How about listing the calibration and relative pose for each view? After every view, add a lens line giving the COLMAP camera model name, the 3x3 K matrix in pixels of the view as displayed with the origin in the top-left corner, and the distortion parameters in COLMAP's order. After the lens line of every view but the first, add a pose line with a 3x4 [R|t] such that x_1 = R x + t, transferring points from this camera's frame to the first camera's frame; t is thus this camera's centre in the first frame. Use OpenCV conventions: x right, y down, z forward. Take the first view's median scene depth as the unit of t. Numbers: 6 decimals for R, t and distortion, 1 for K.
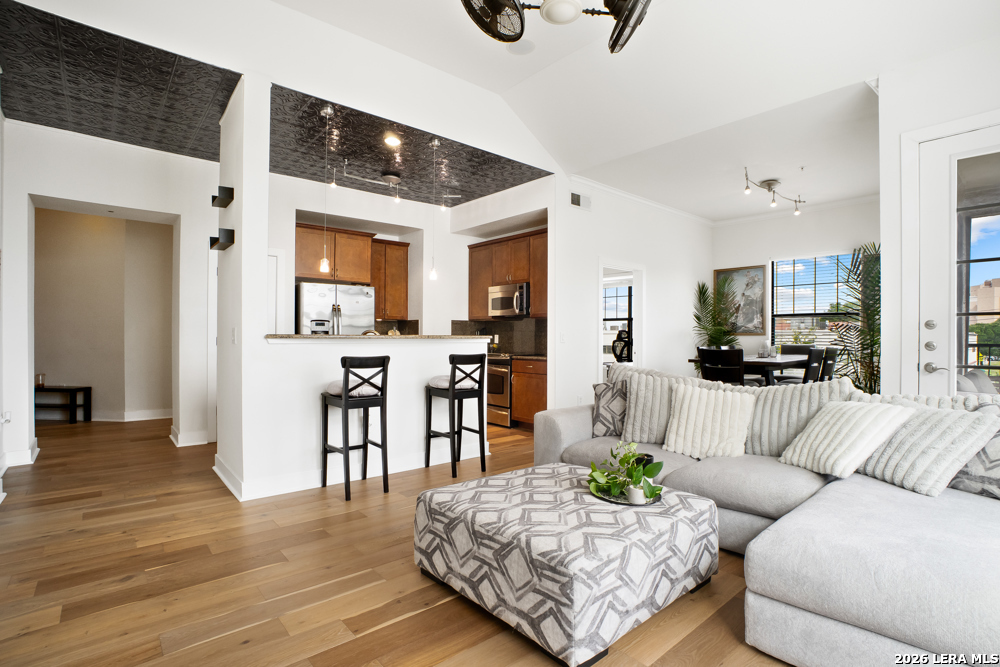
lens RADIAL K [[481.9, 0, 503.8], [0, 481.9, 337.9], [0, 0, 1]] dist [-0.070507, 0.025625]
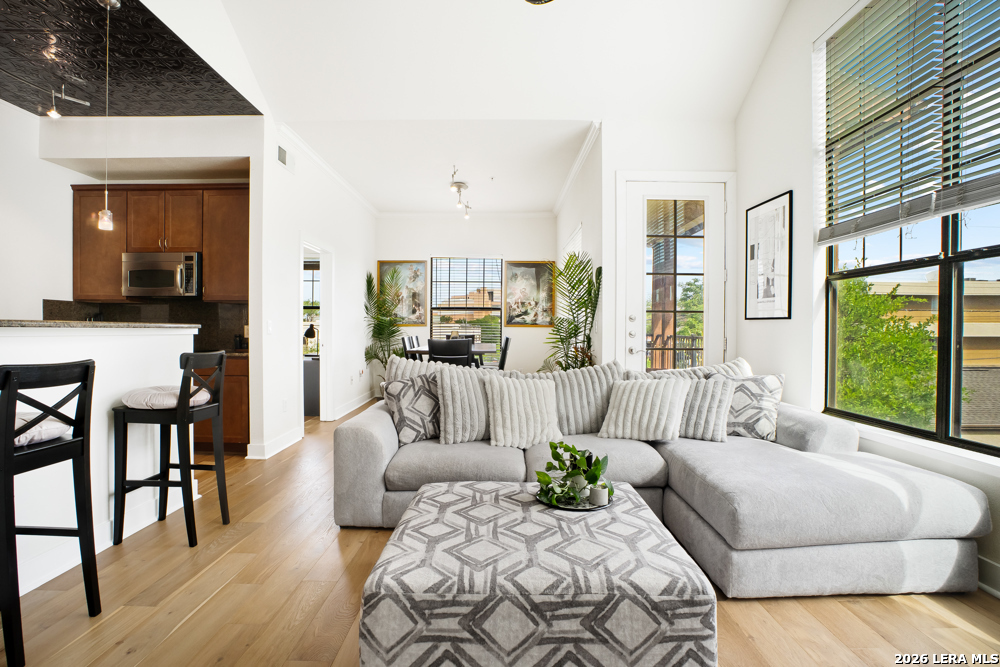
lens RADIAL K [[481.9, 0, 503.8], [0, 481.9, 337.9], [0, 0, 1]] dist [-0.070507, 0.025625]
pose [[0.659428, -0.012063, 0.751671, -0.336910], [-0.001158, 0.999854, 0.017062, 0.004333], [-0.751767, -0.012121, 0.659318, 0.330274]]
